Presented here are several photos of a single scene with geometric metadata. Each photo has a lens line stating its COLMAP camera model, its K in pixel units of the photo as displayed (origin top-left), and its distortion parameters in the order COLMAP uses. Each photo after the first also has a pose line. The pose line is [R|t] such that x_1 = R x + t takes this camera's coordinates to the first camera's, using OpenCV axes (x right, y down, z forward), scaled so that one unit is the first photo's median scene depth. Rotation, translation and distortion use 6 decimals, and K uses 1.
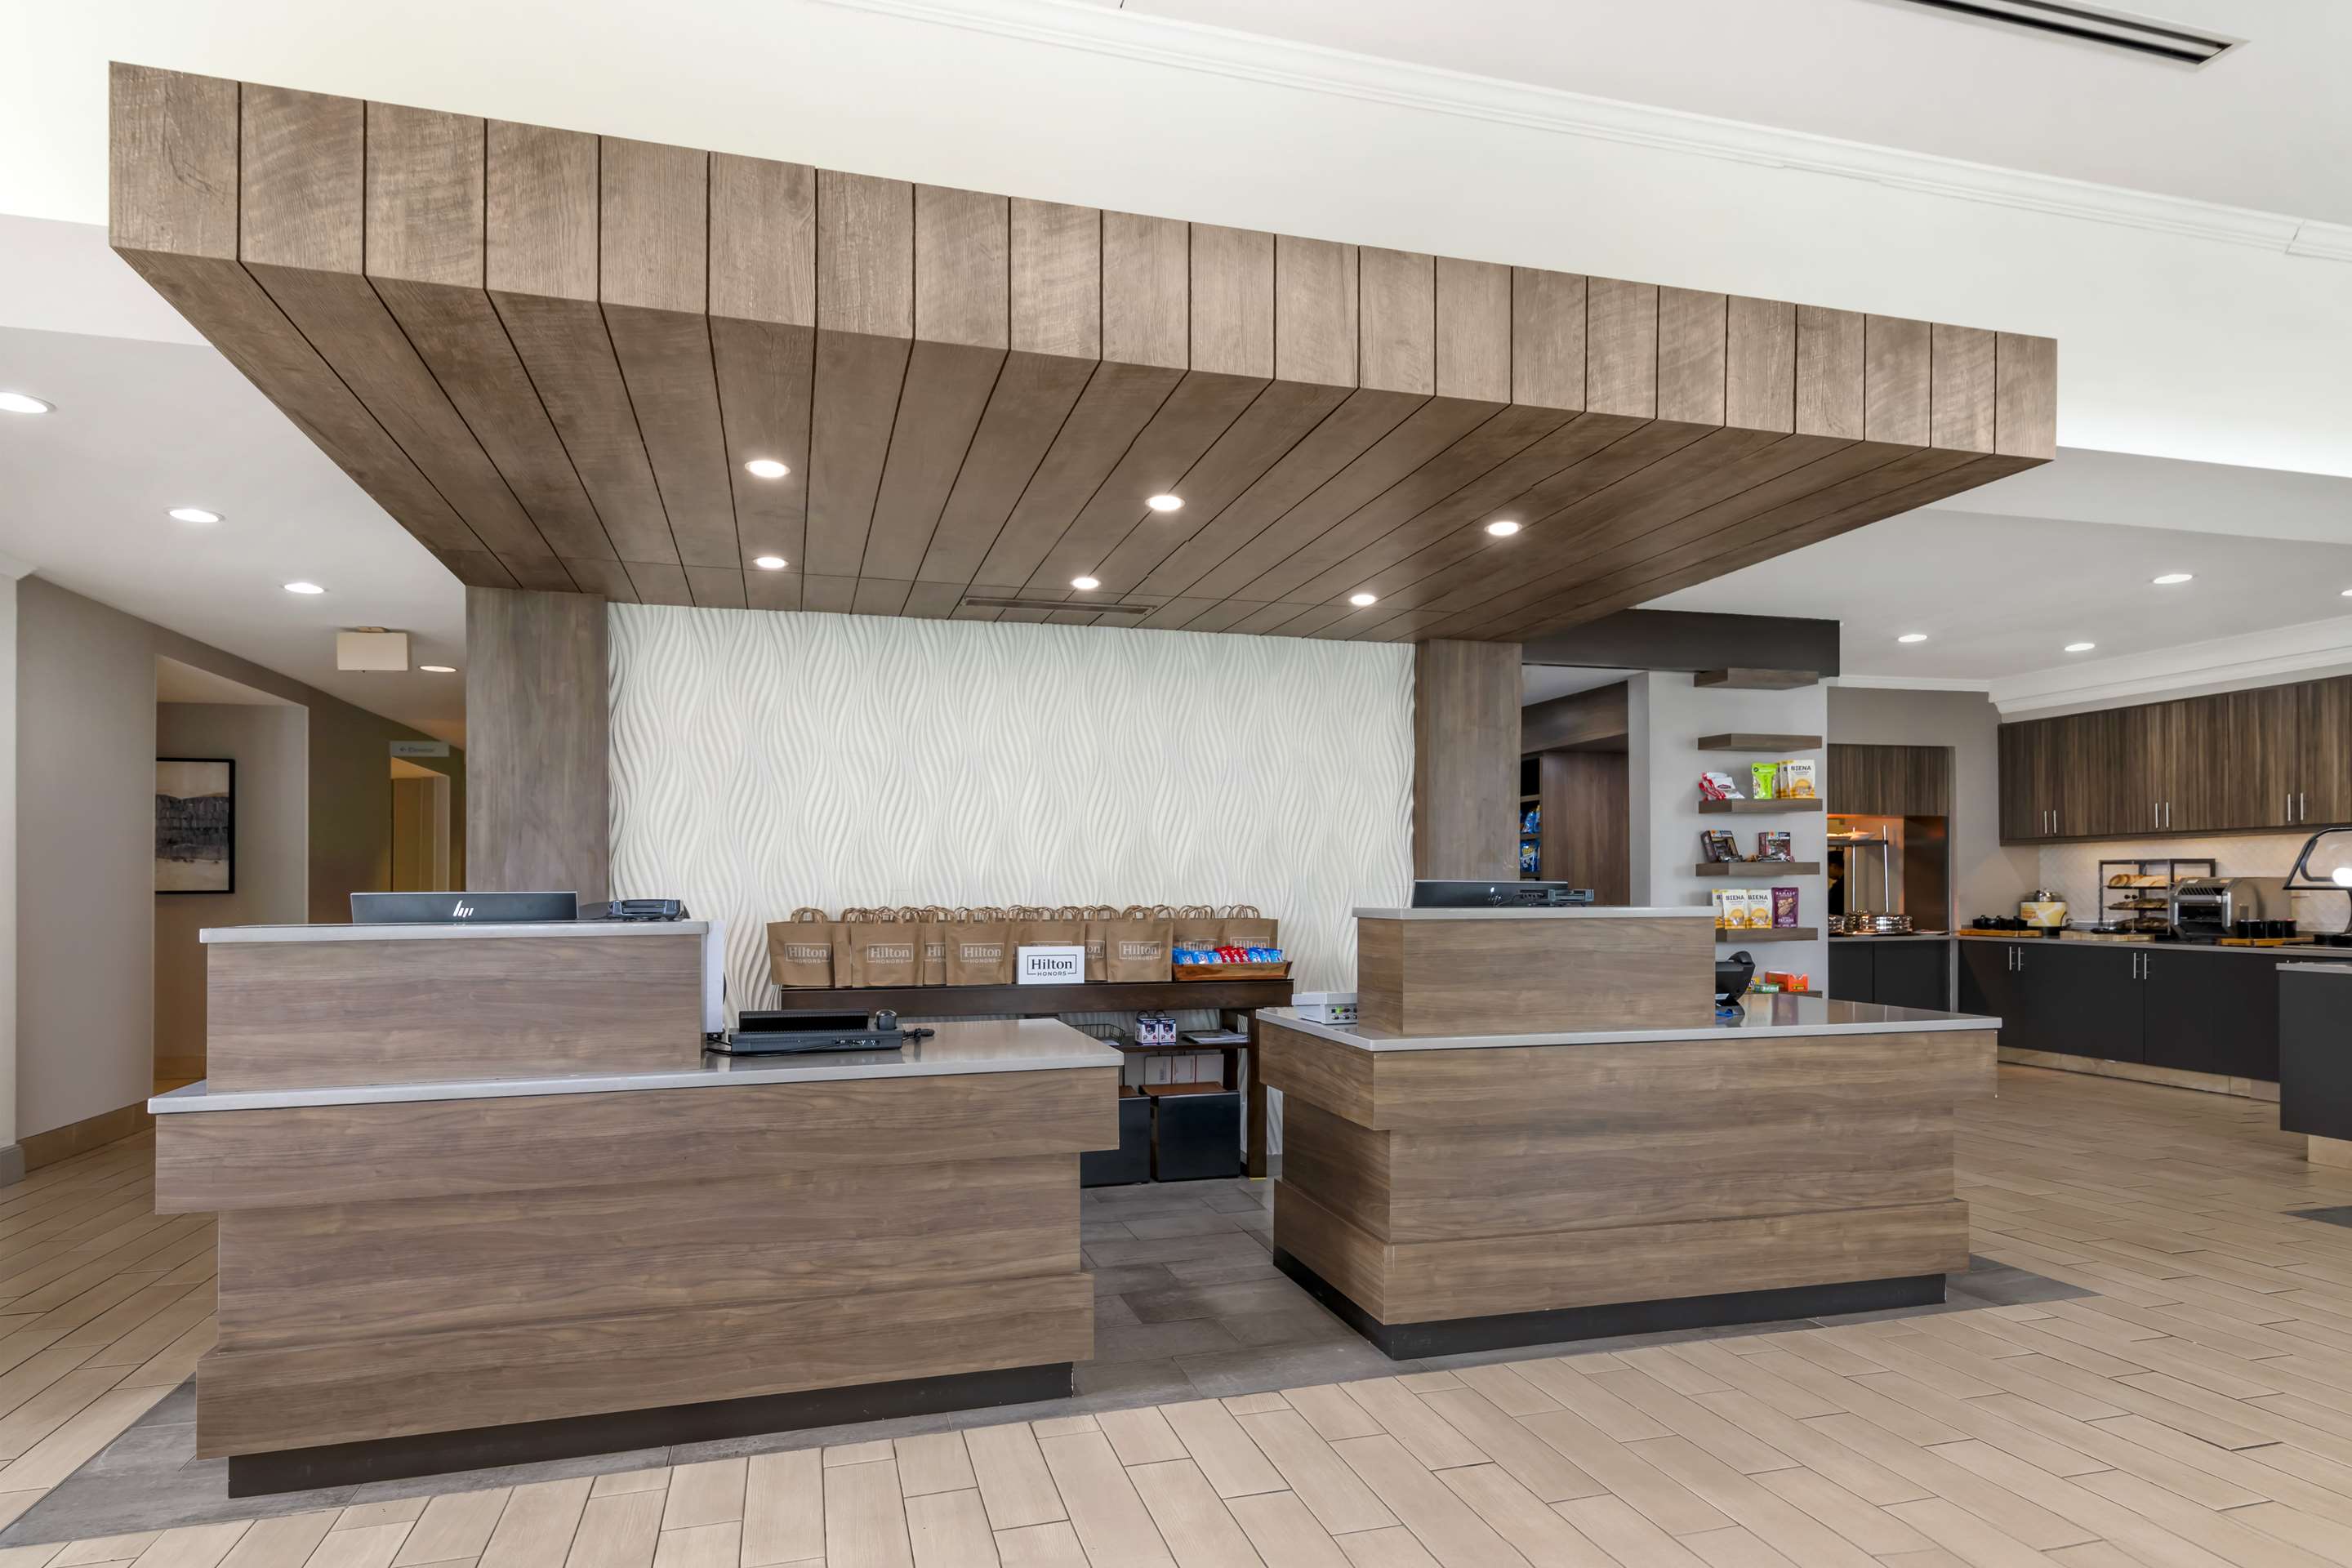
lens RADIAL K [[1179.5, 0, 1238.9], [0, 1179.5, 755.9], [0, 0, 1]] dist [0.001754, 0.000484]
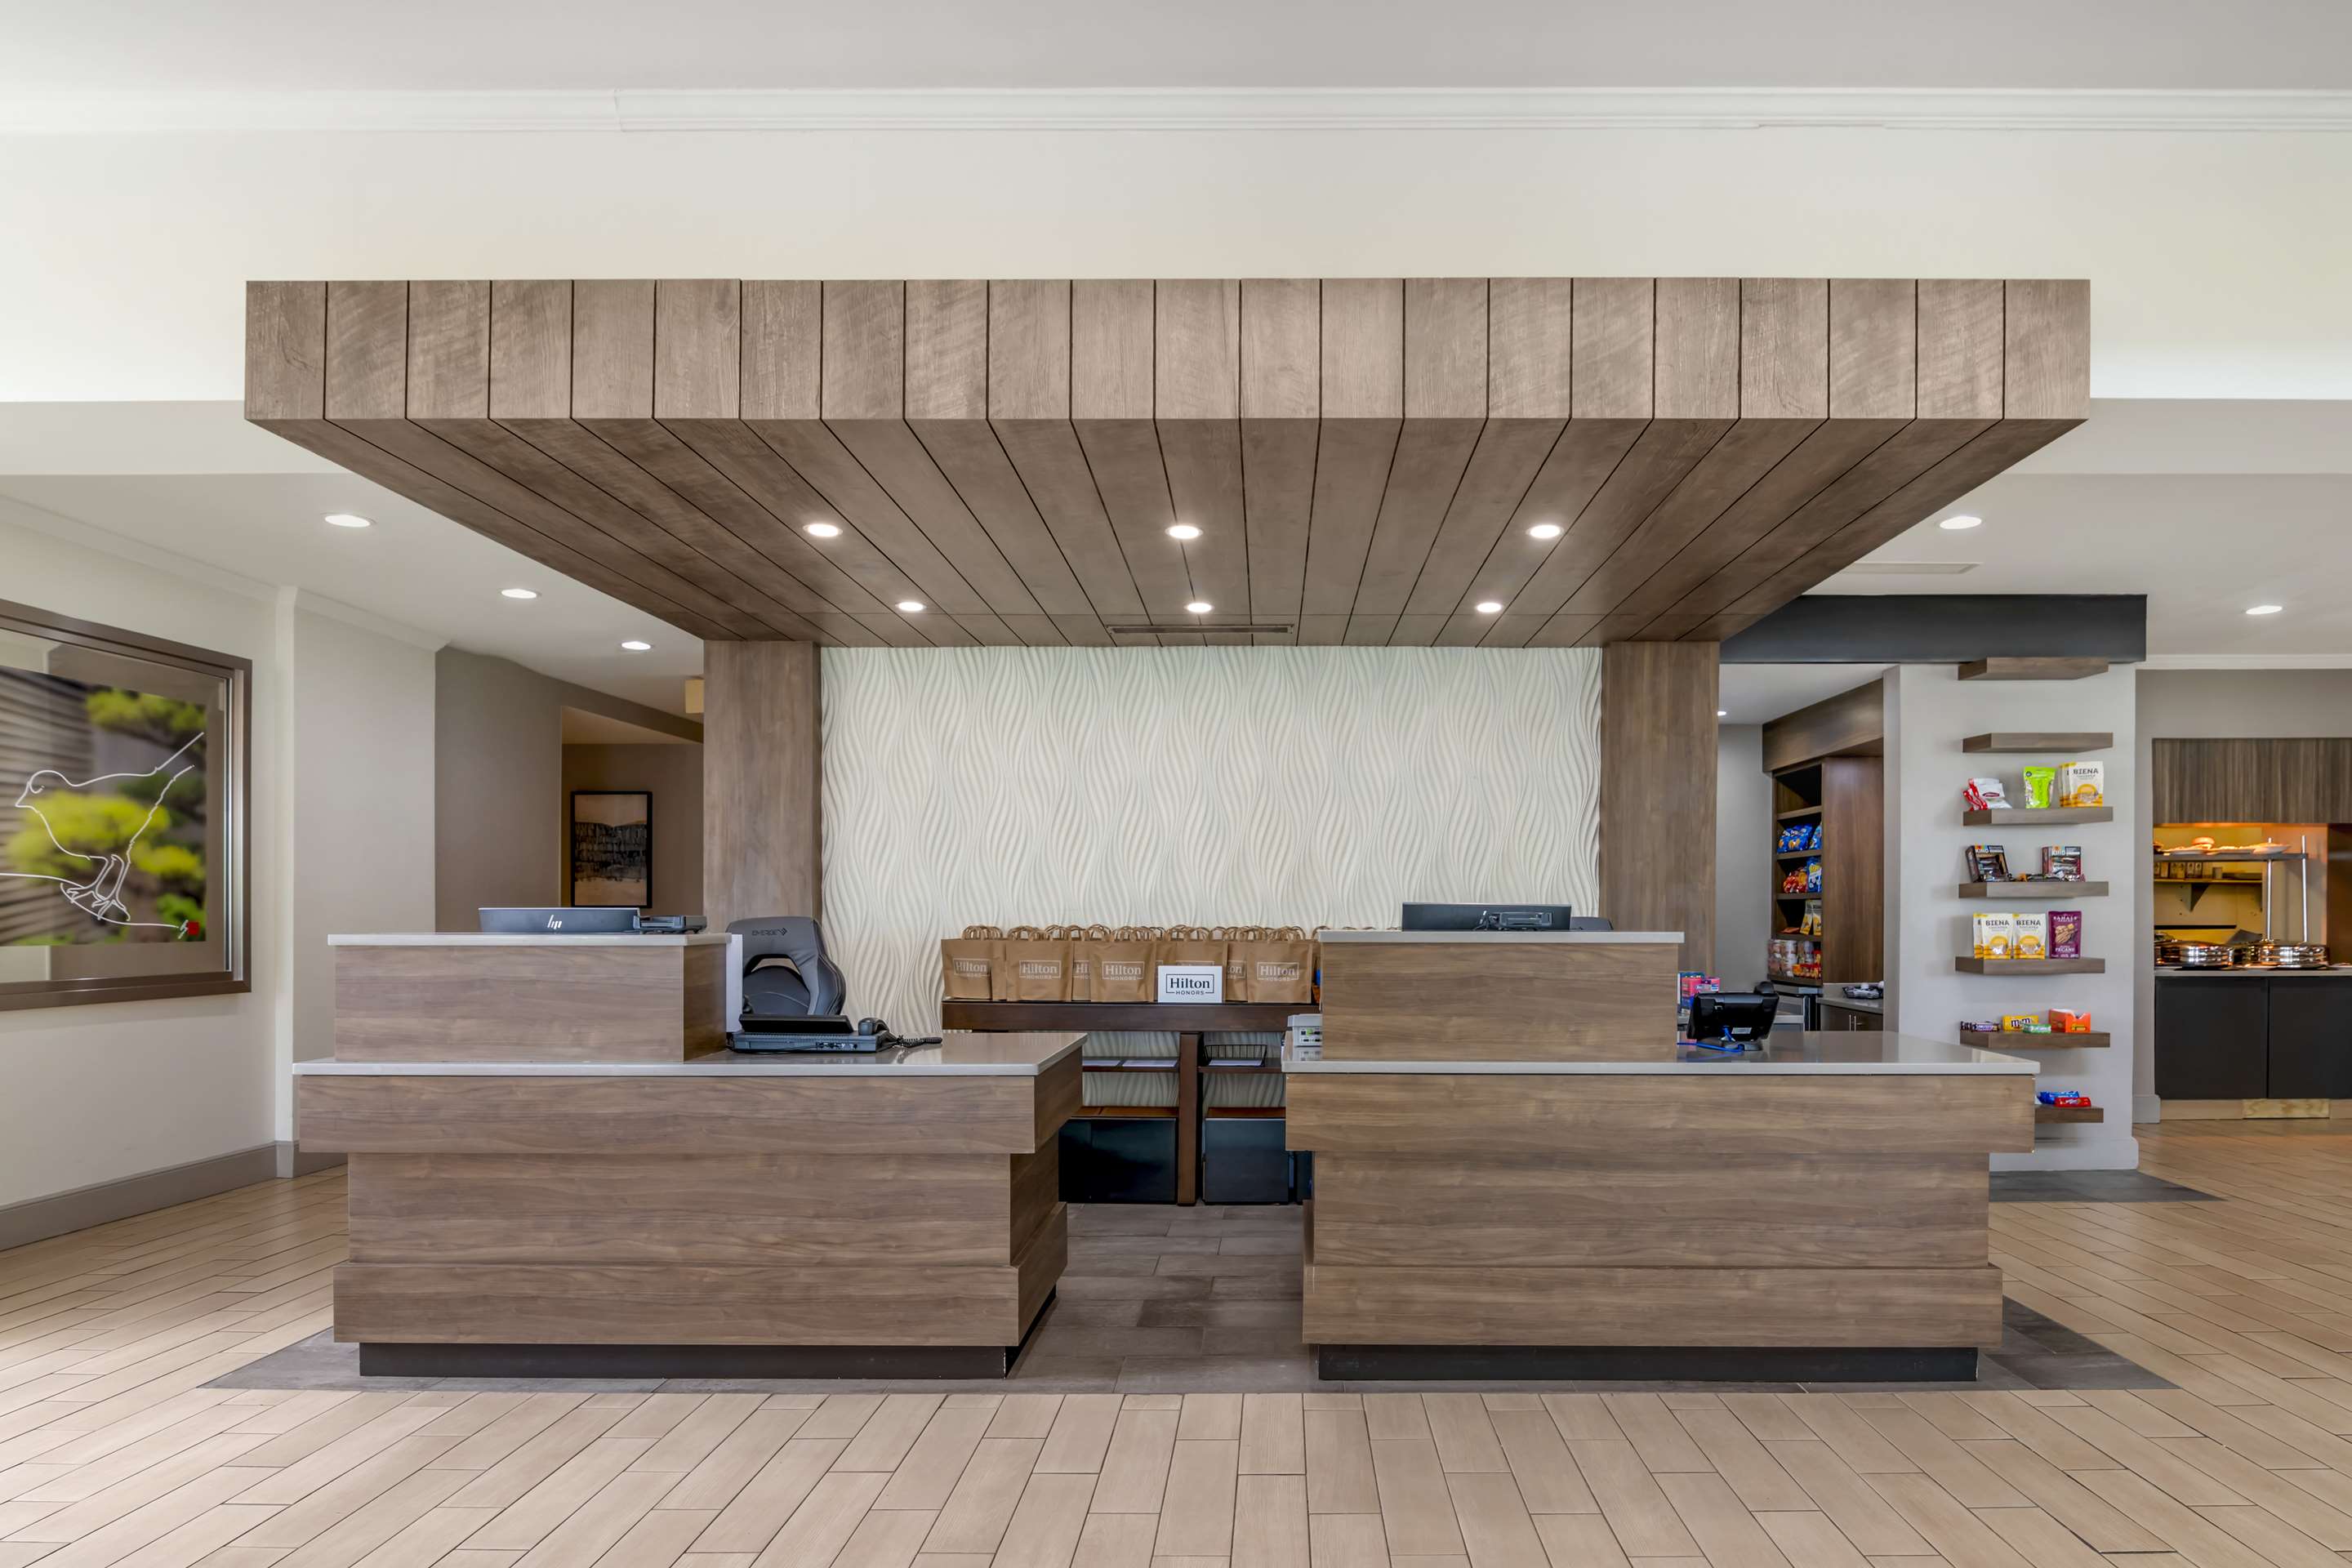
lens RADIAL K [[1221.5, 0, 1216.0], [0, 1221.5, 772.0], [0, 0, 1]] dist [-0.021007, 0.000180]
pose [[0.966243, -0.022660, -0.256635, 0.318238], [0.022757, 0.999738, -0.002594, -0.004613], [0.256627, -0.003333, 0.966505, -0.020874]]
